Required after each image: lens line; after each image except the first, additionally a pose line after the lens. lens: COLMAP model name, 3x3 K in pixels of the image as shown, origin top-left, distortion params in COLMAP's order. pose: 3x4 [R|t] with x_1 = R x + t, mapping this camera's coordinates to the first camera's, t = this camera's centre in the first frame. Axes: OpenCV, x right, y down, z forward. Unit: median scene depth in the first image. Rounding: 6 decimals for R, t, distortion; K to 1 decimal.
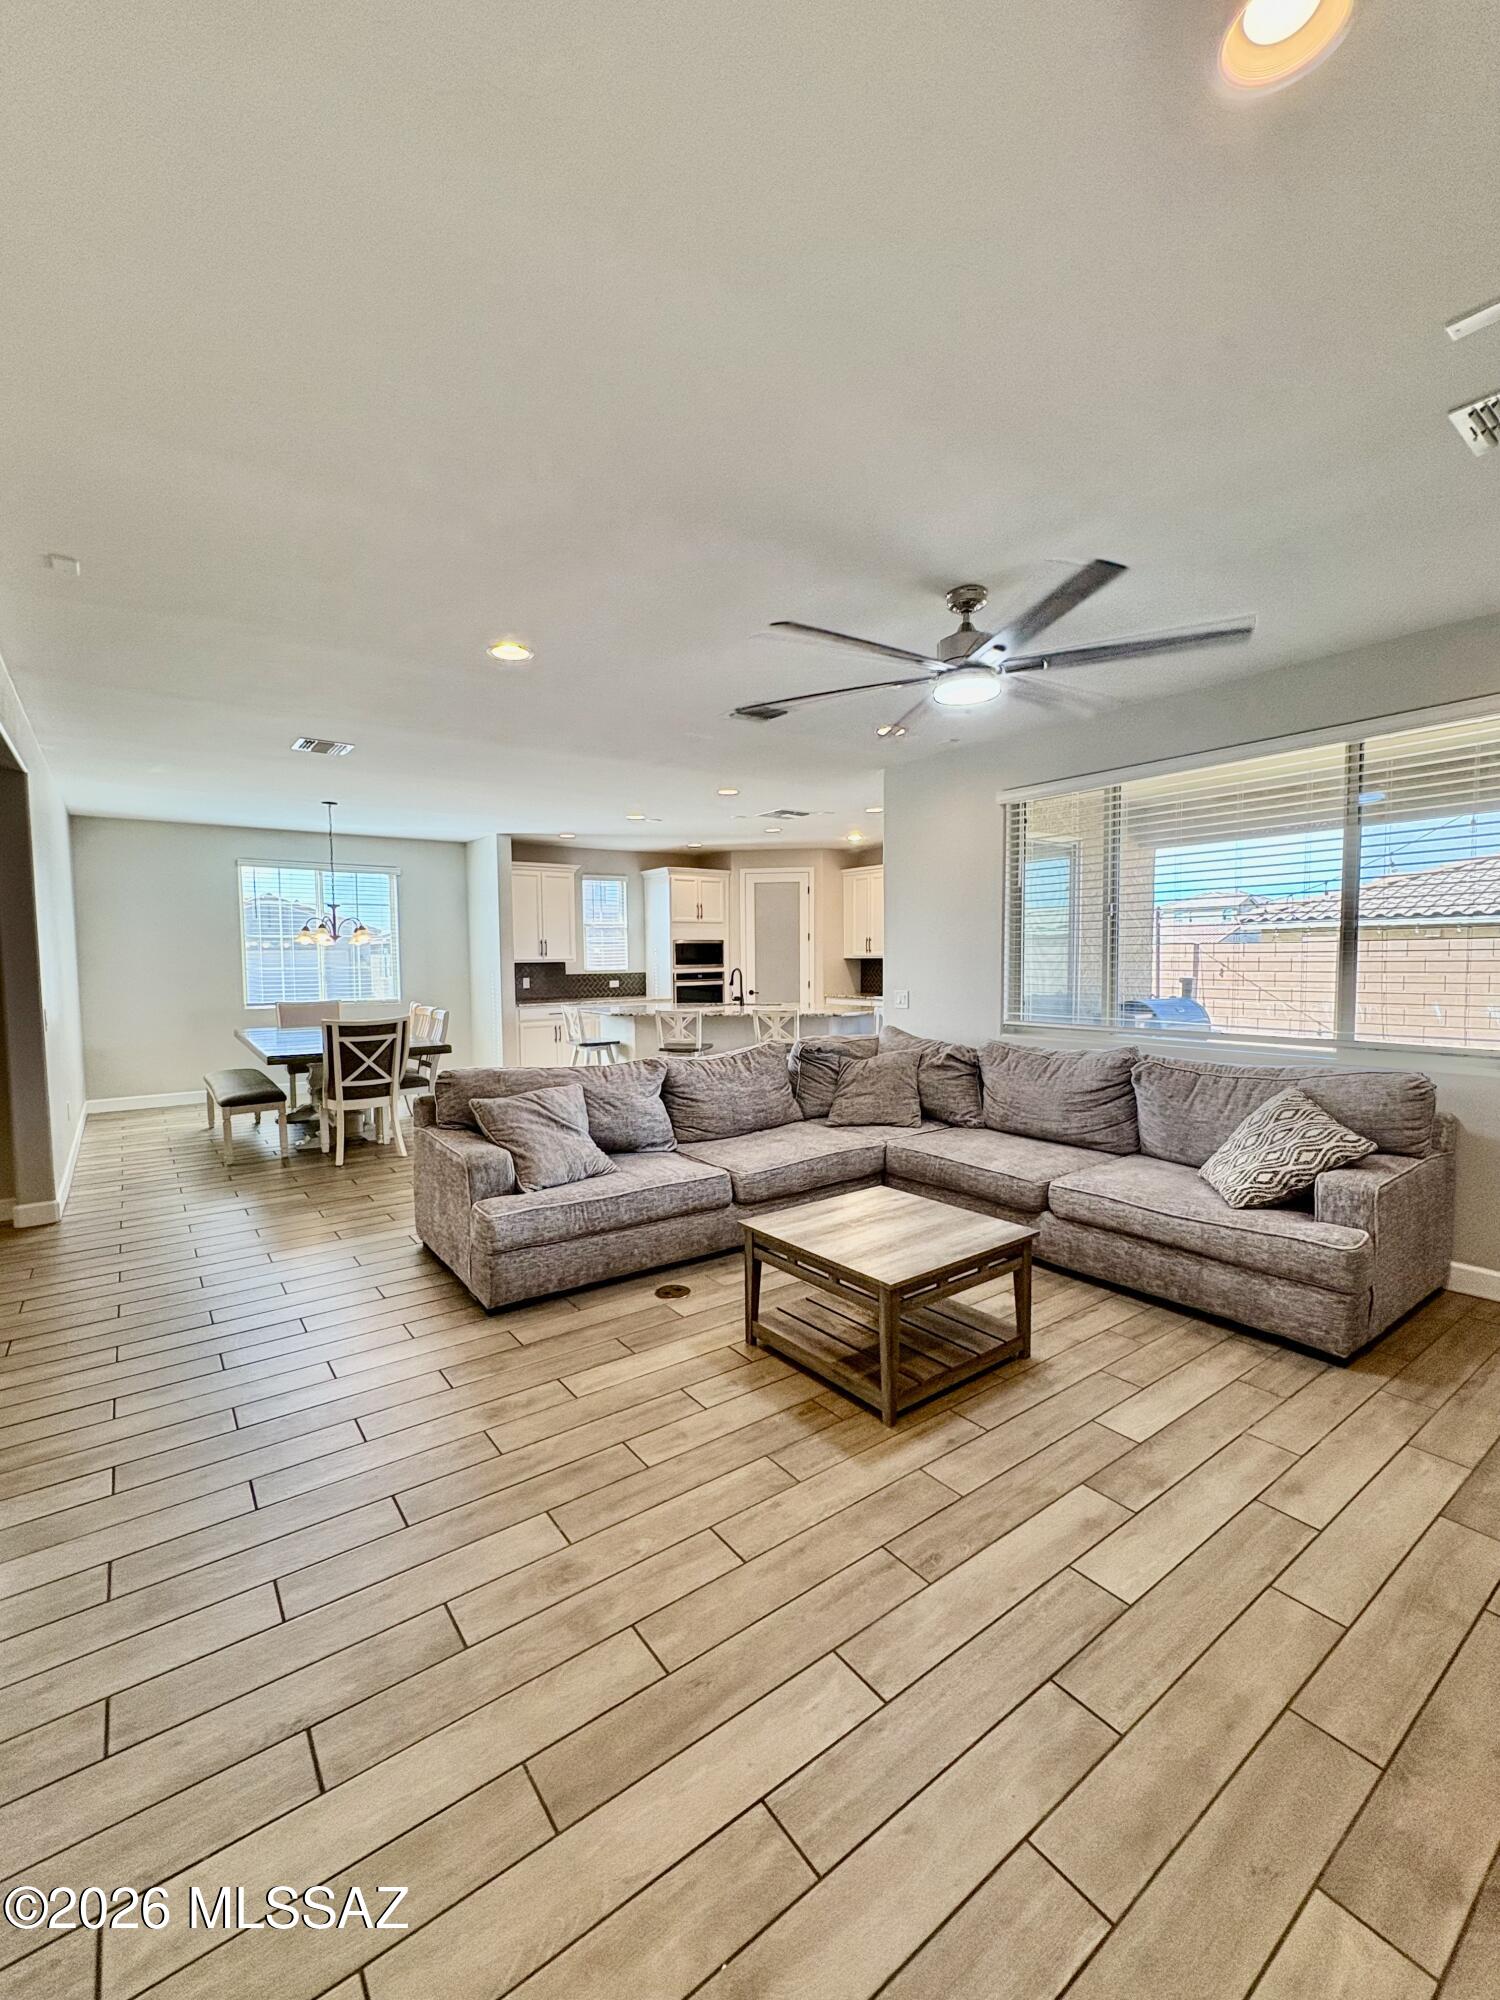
lens RADIAL K [[825.9, 0, 729.5], [0, 825.9, 991.0], [0, 0, 1]] dist [-0.000675, 0.000171]
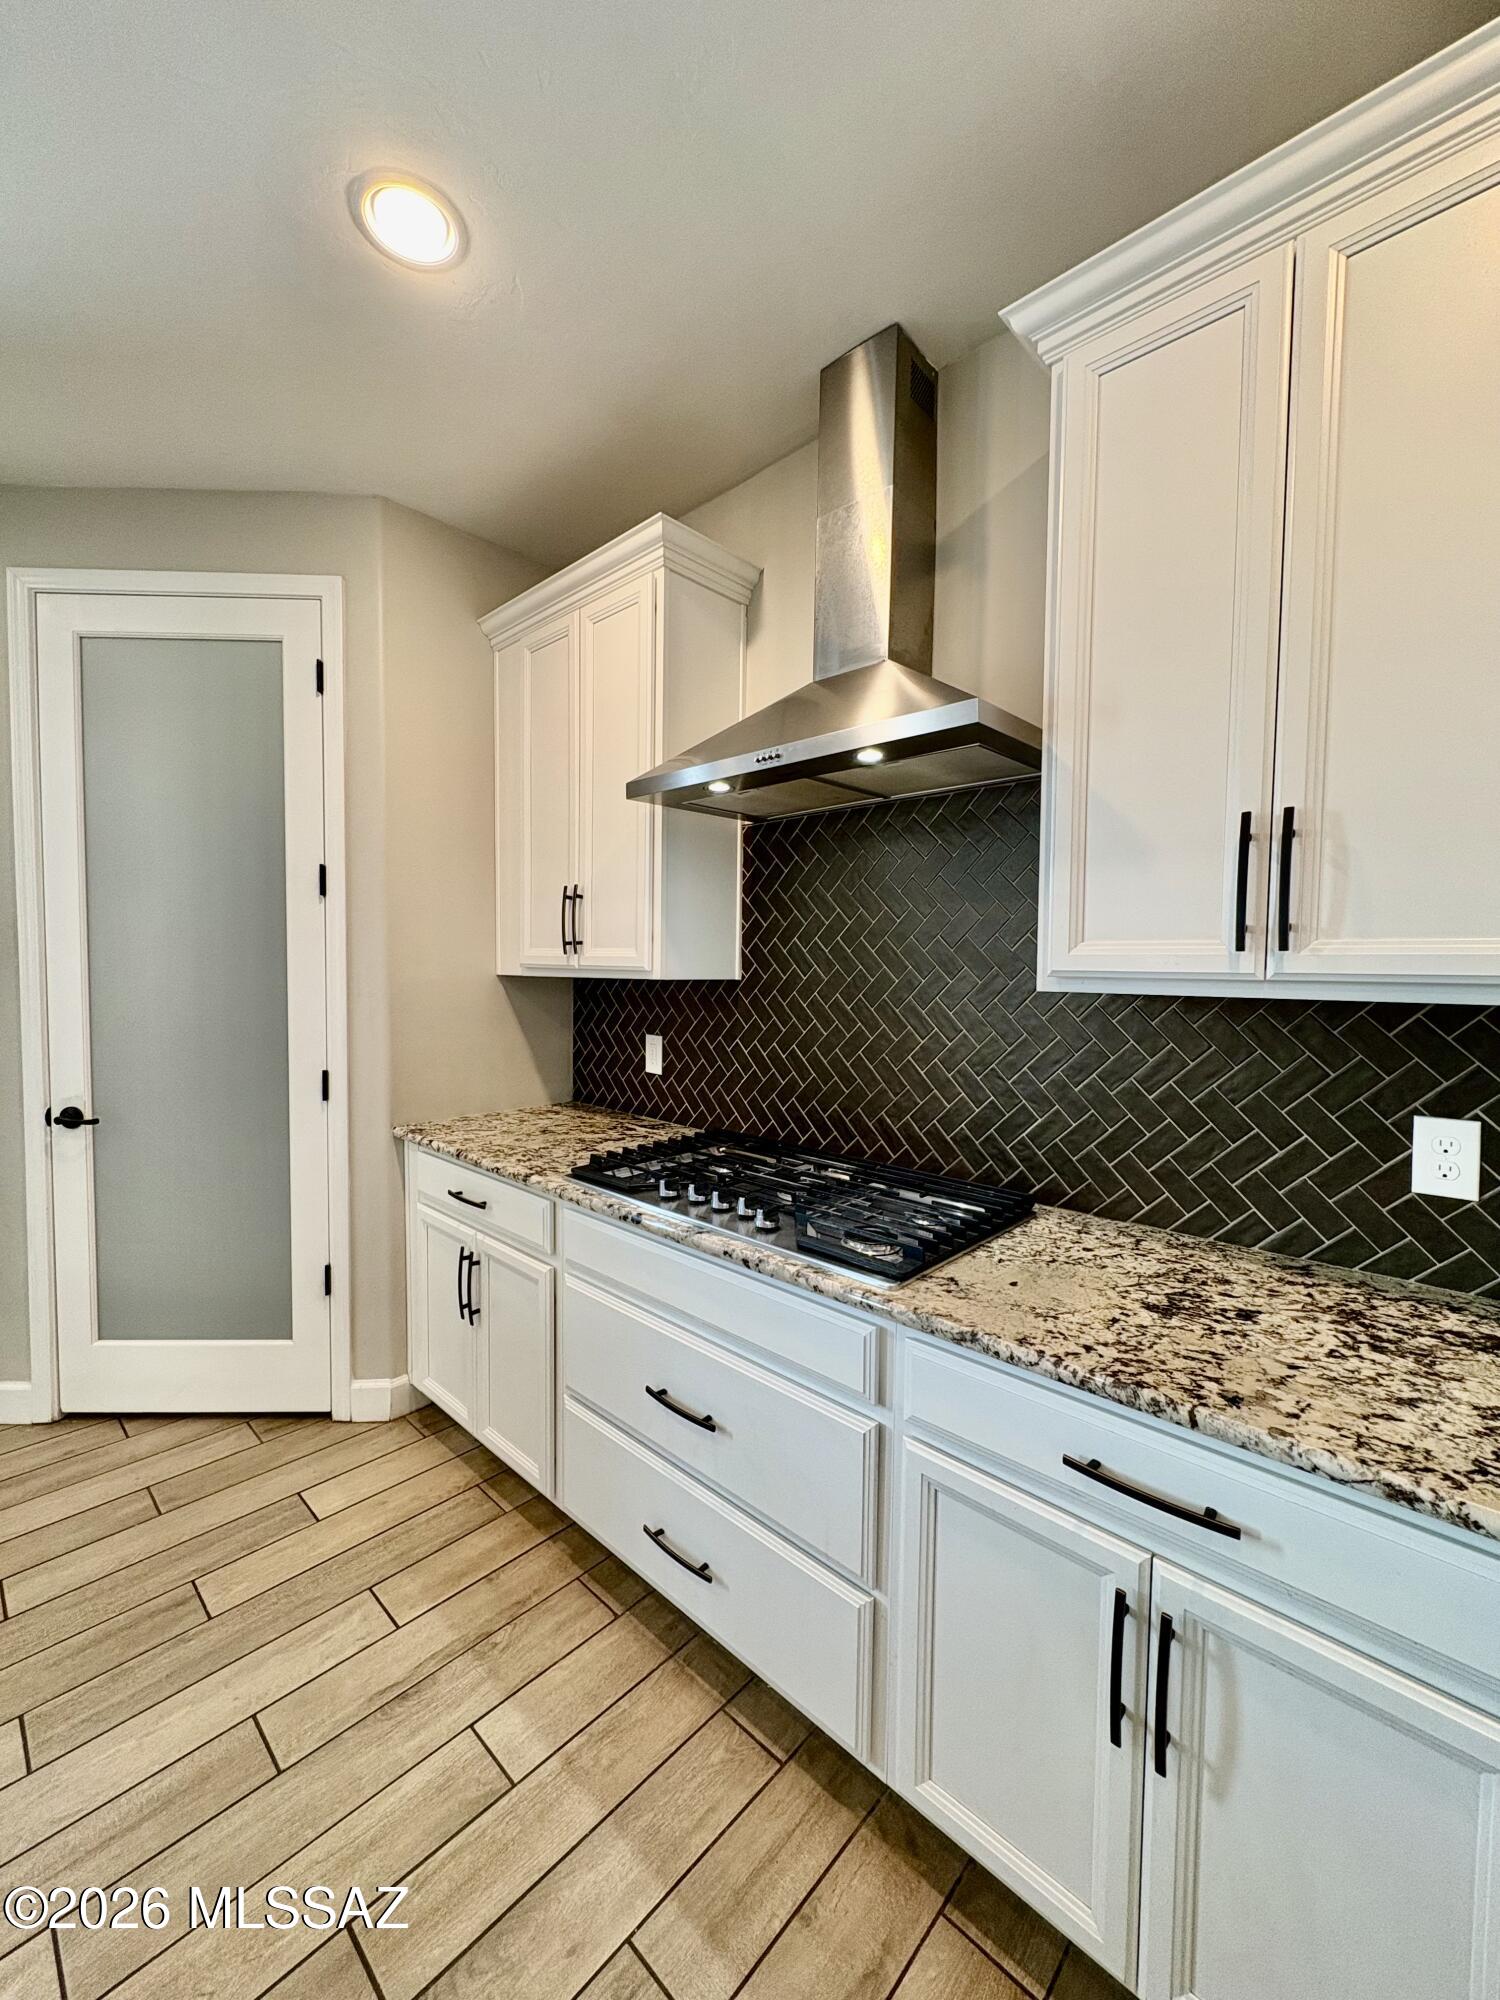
lens RADIAL K [[797.4, 0, 746.5], [0, 797.4, 1003.2], [0, 0, 1]] dist [-0.000706, 0.000837]
pose [[0.982720, 0.009572, 0.184850, 0.180397], [-0.010063, 0.999948, 0.001715, -0.034408], [-0.184824, -0.003546, 0.982765, 0.789602]]
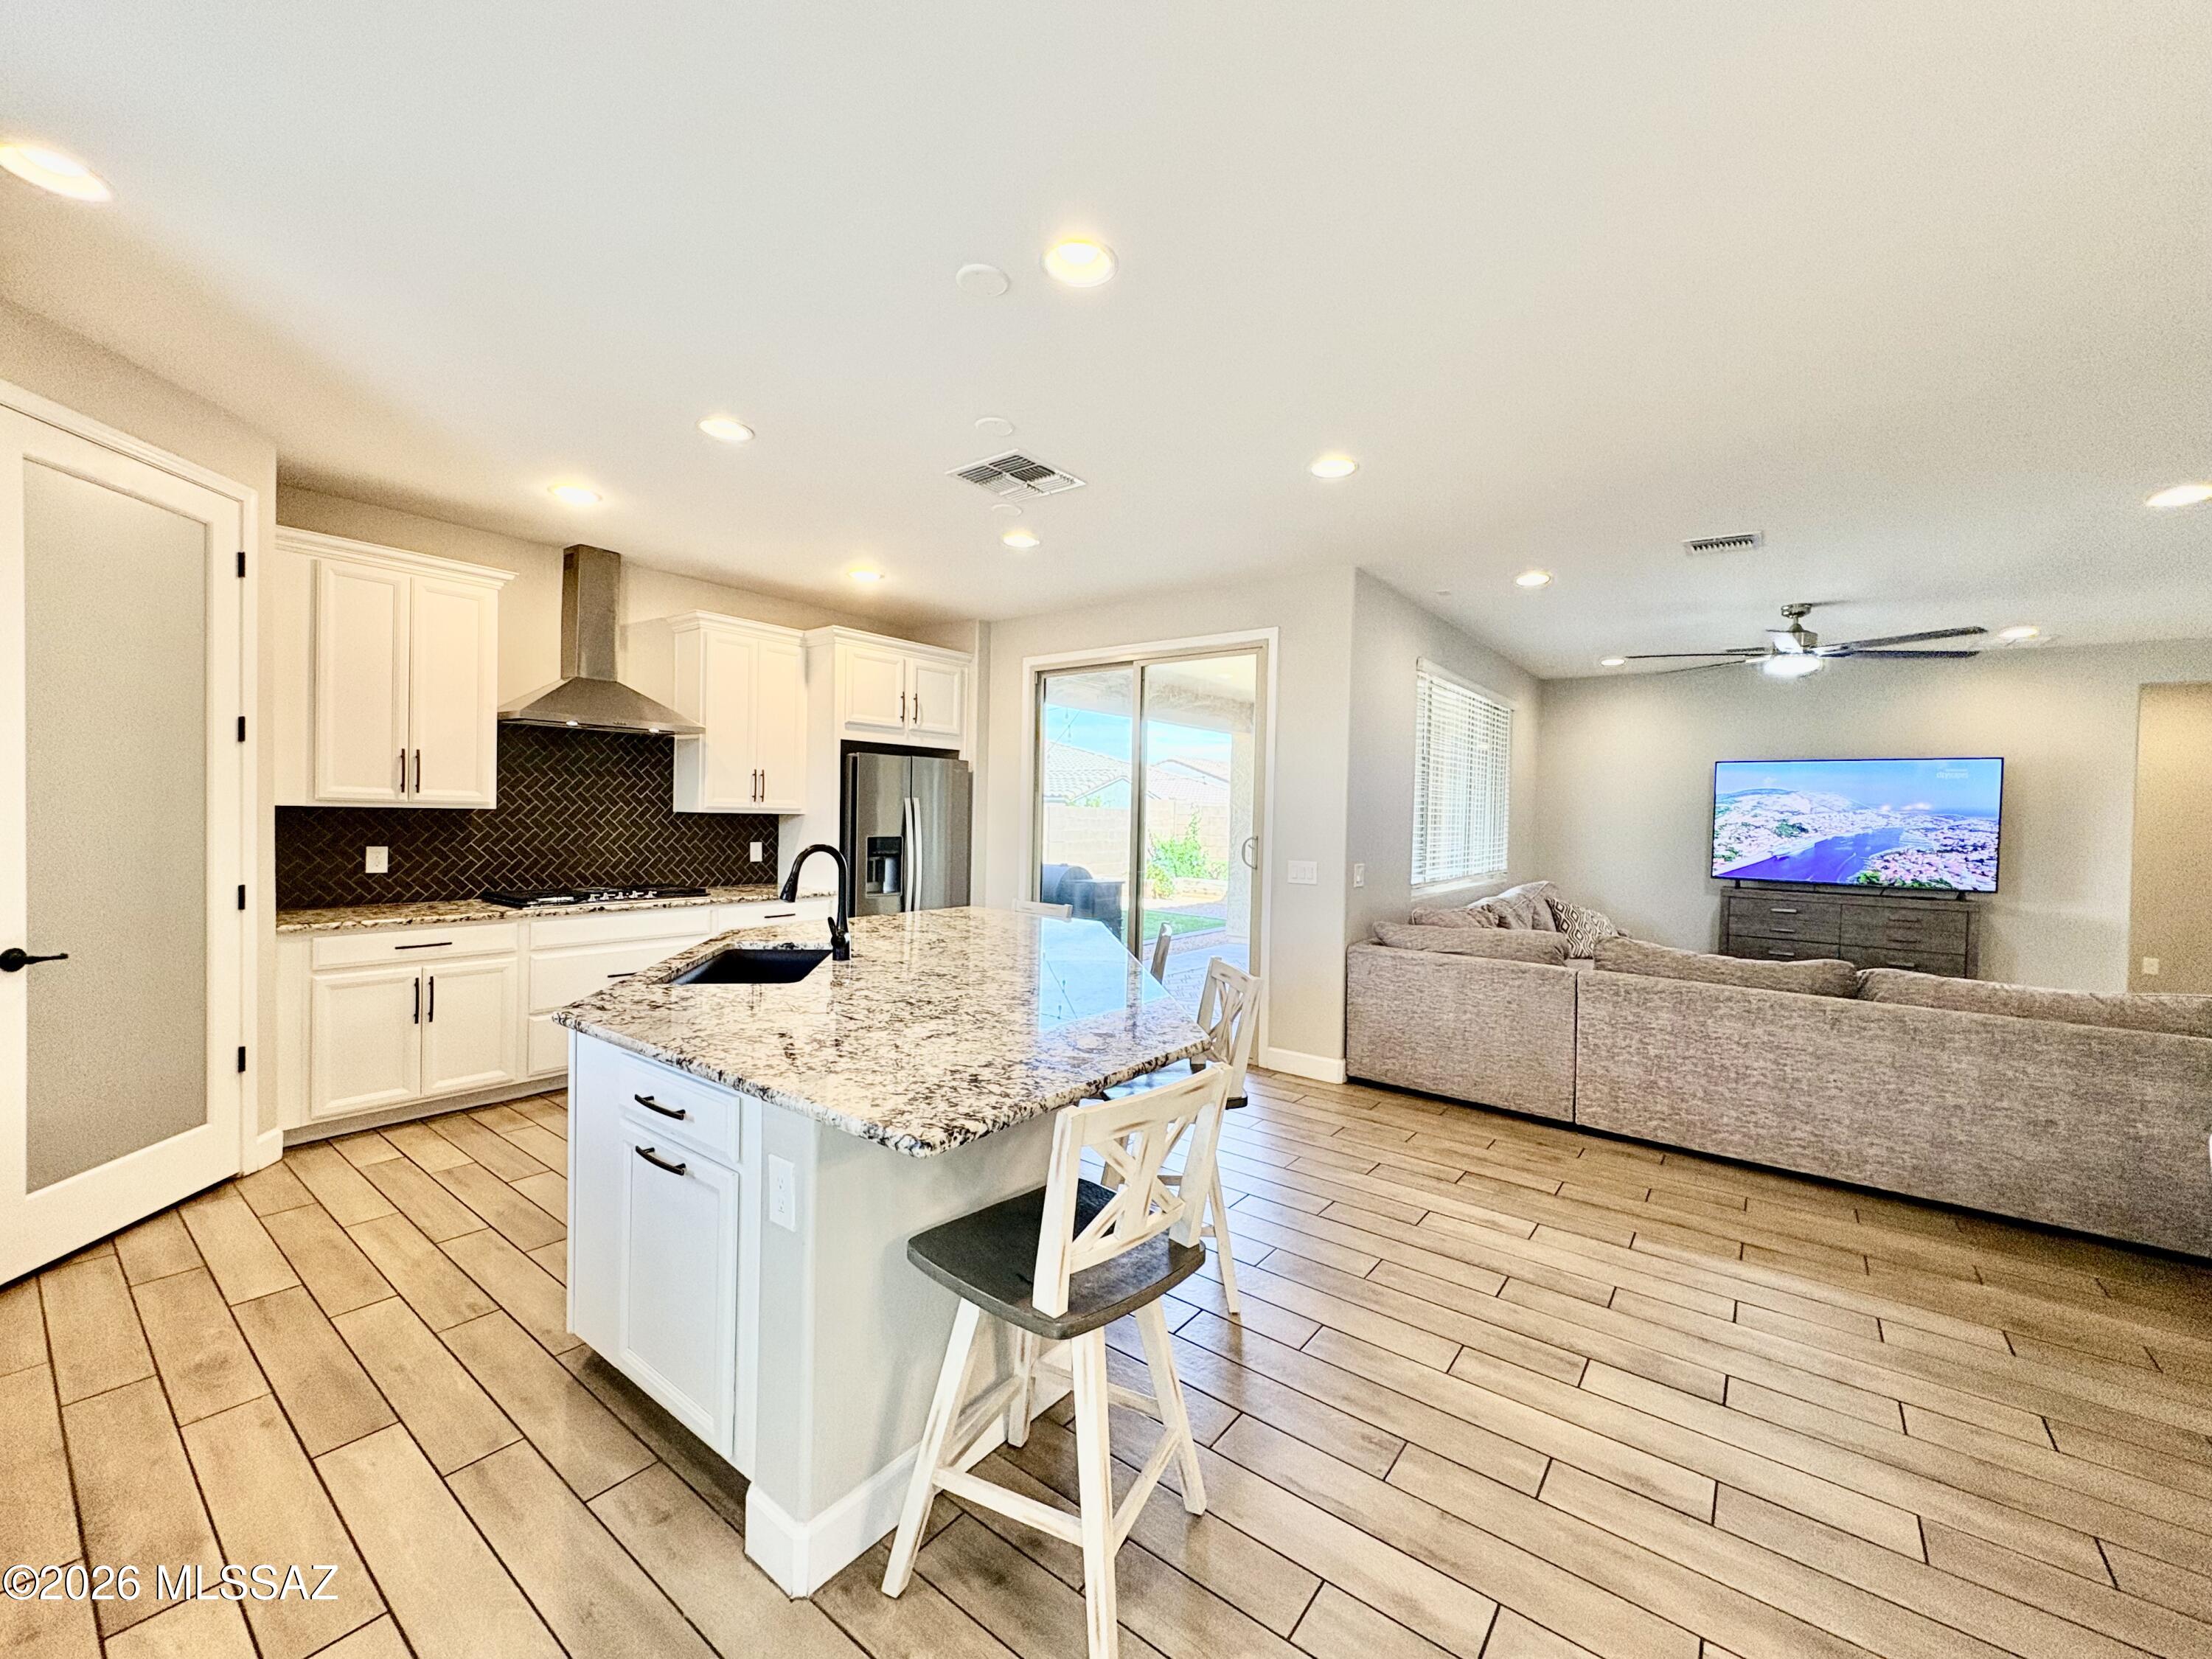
lens RADIAL K [[882.0, 0, 1110.1], [0, 882.0, 834.9], [0, 0, 1]] dist [-0.000706, 0.000837]
pose [[-0.283155, -0.021221, 0.958839, -0.291526], [0.021807, 0.999354, 0.028557, -0.033030], [-0.958826, 0.028996, -0.282509, 0.833738]]
